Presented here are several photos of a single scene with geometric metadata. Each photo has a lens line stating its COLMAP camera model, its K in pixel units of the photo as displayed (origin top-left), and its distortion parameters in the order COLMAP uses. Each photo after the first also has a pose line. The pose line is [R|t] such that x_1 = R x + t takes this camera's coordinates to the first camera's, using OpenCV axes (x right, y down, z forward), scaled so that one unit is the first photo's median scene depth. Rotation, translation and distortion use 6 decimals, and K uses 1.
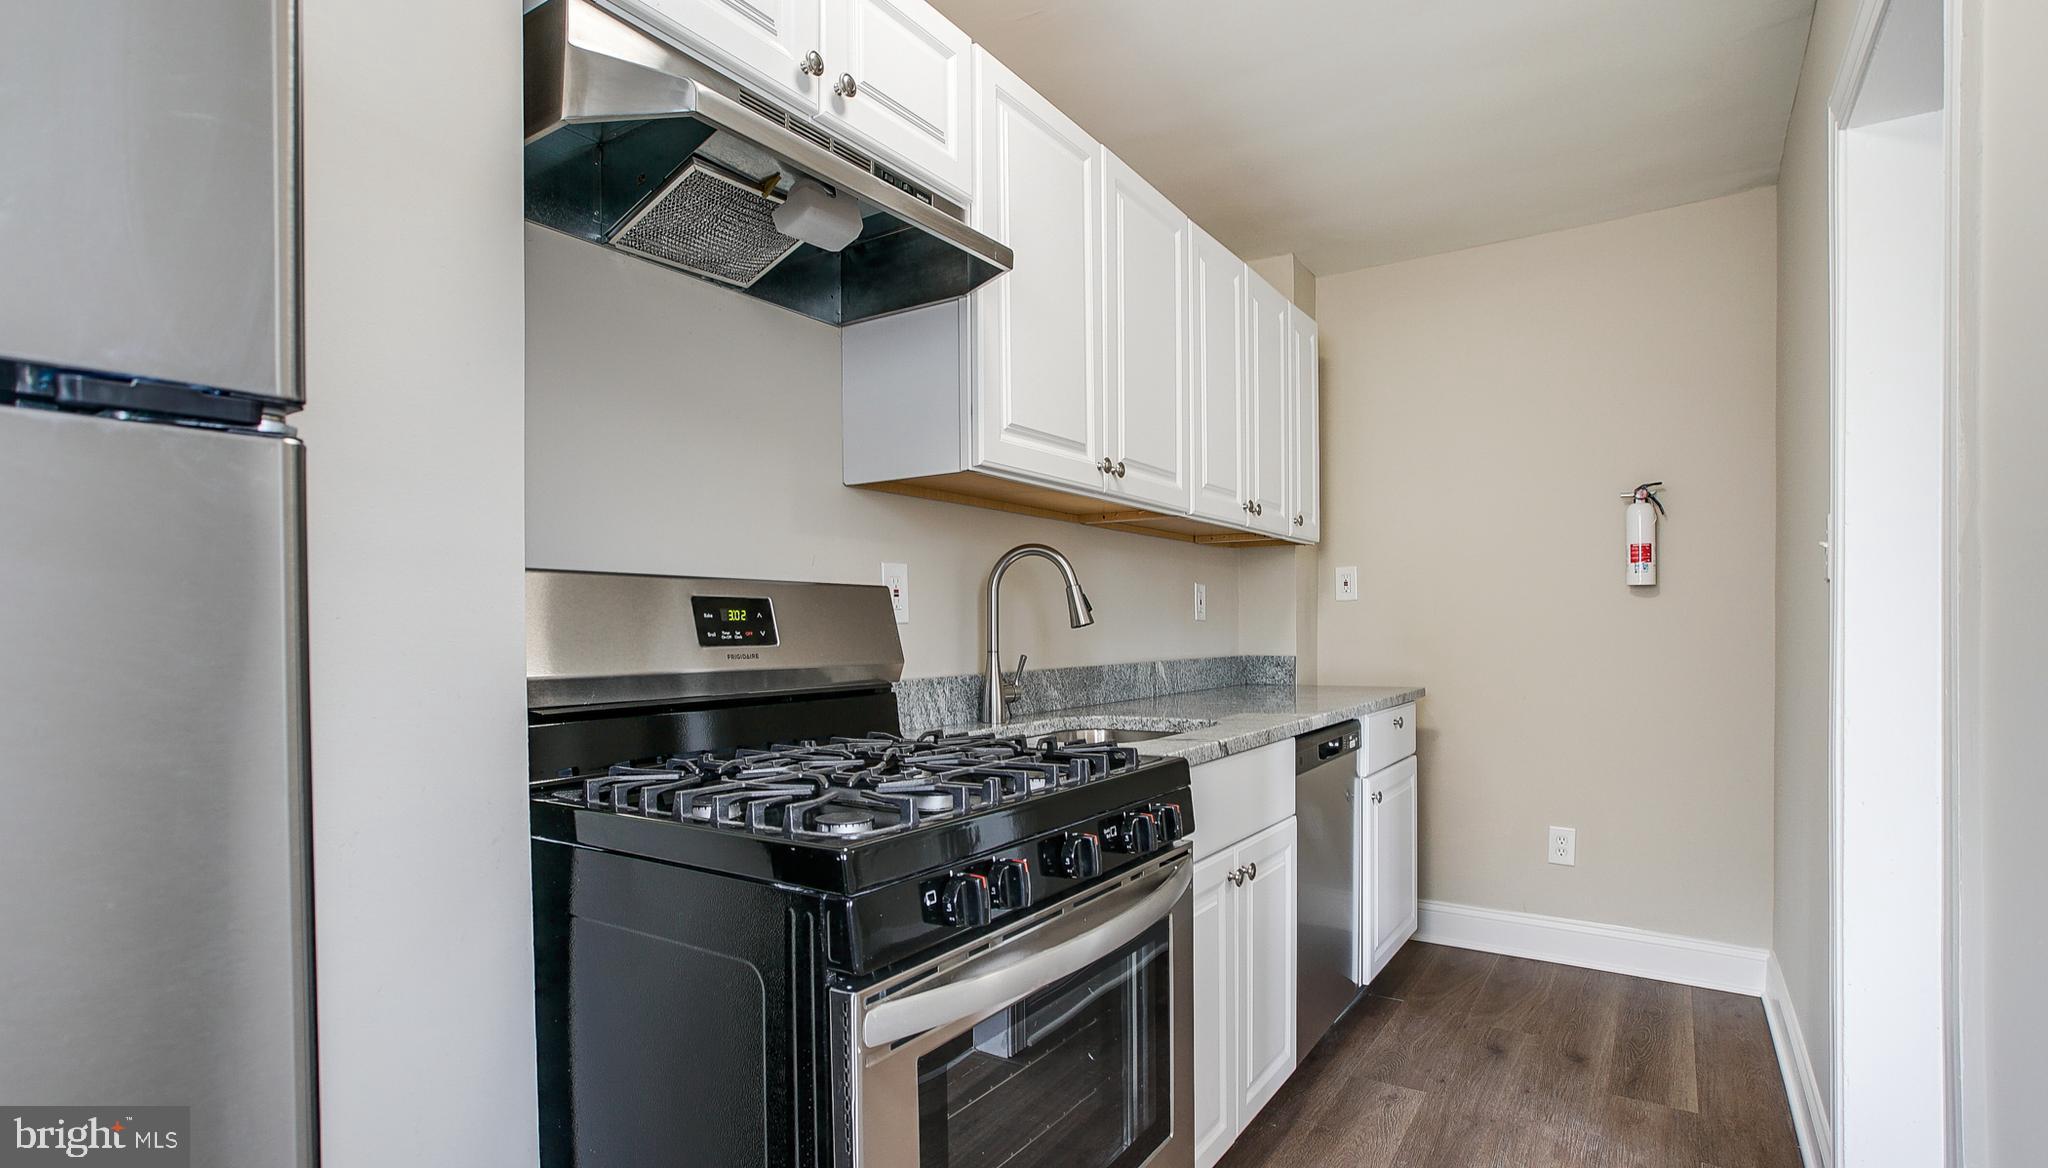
lens RADIAL K [[1008.6, 0, 1026.6], [0, 1008.6, 624.2], [0, 0, 1]] dist [-0.034605, 0.000028]
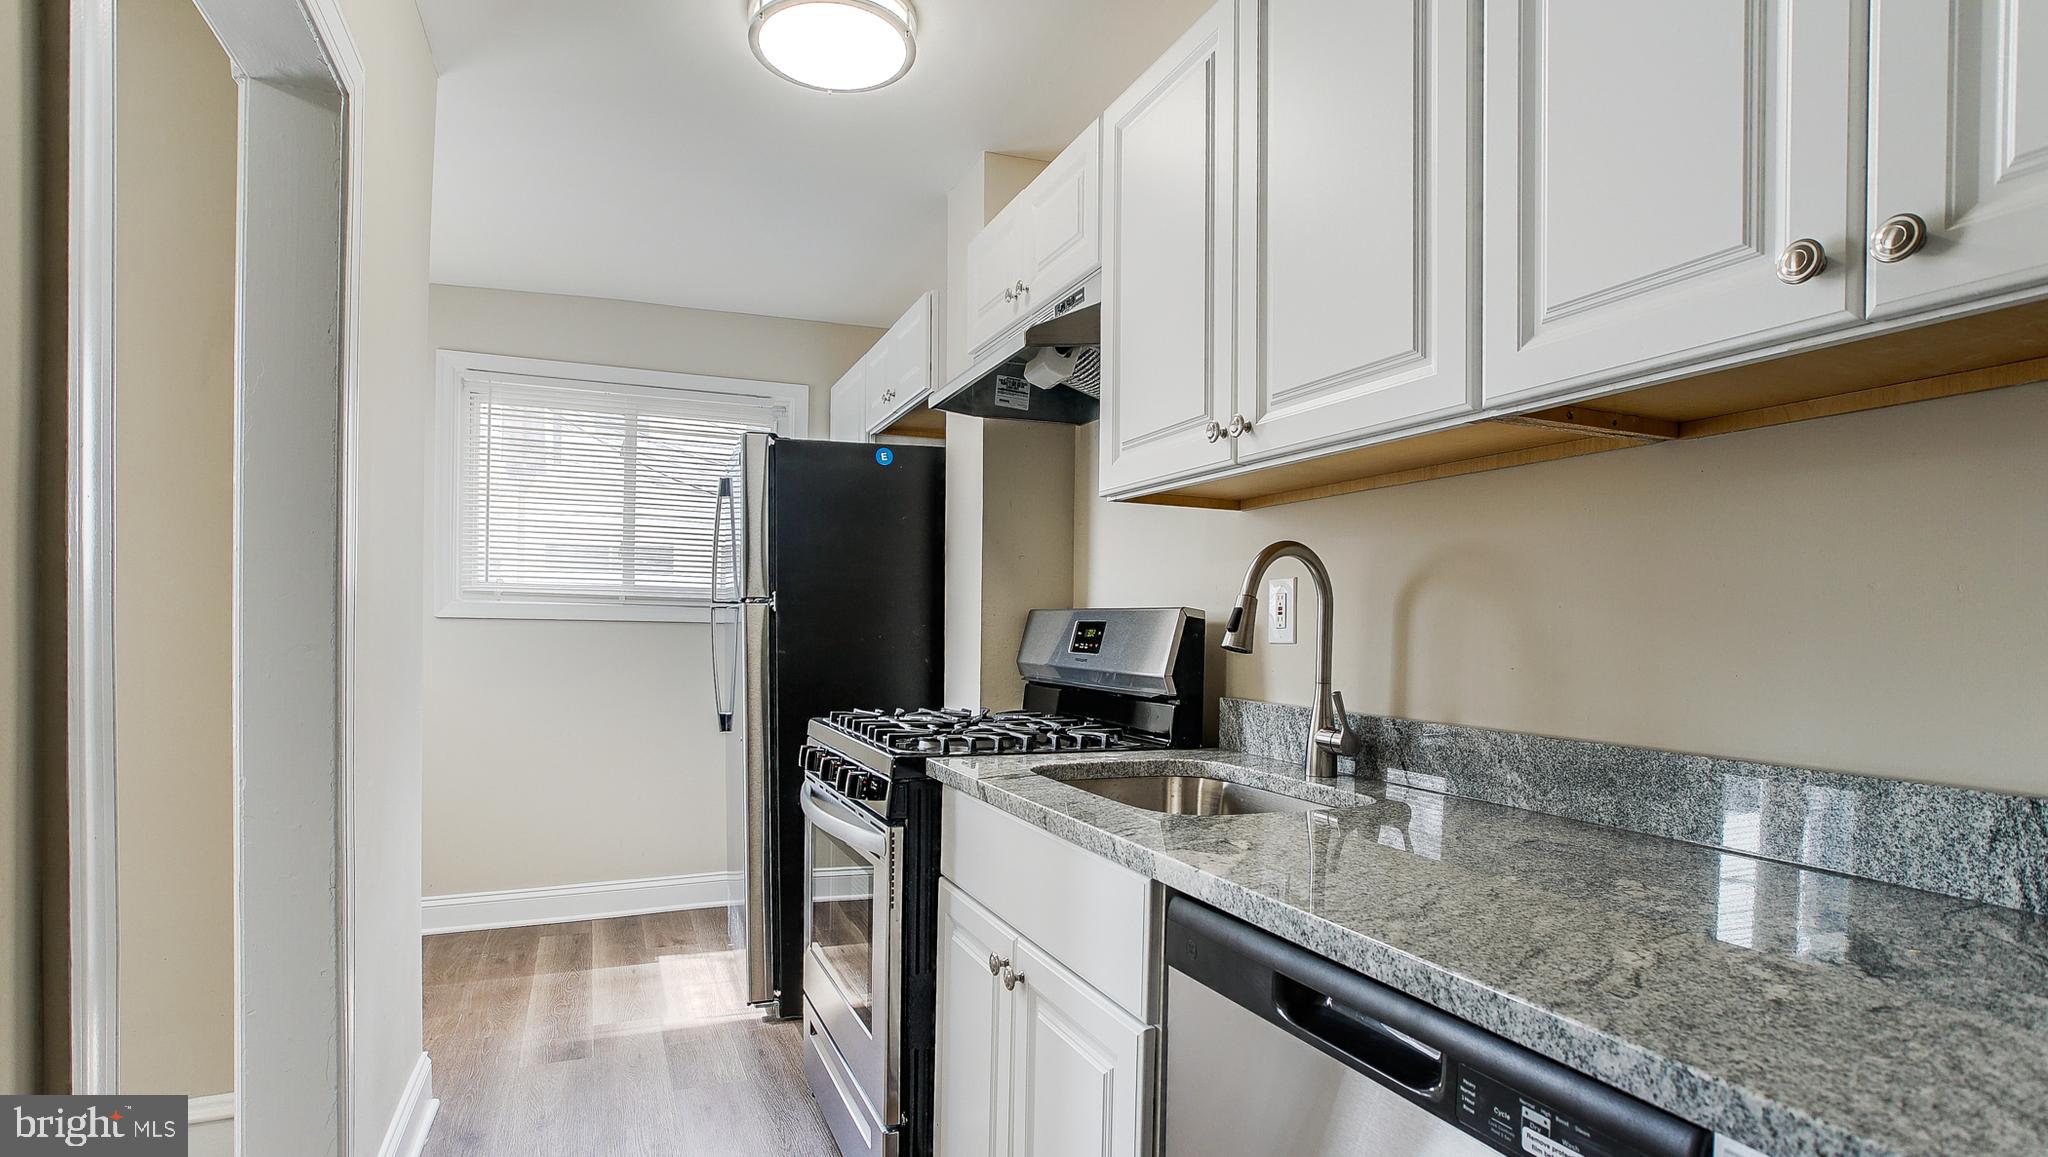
lens RADIAL K [[975.5, 0, 1024.2], [0, 975.5, 648.5], [0, 0, 1]] dist [-0.048916, -0.000069]
pose [[-0.540079, 0.021516, -0.841339, 0.620356], [-0.004456, 0.999586, 0.028423, -0.016720], [0.841602, 0.019100, -0.539760, 1.053042]]
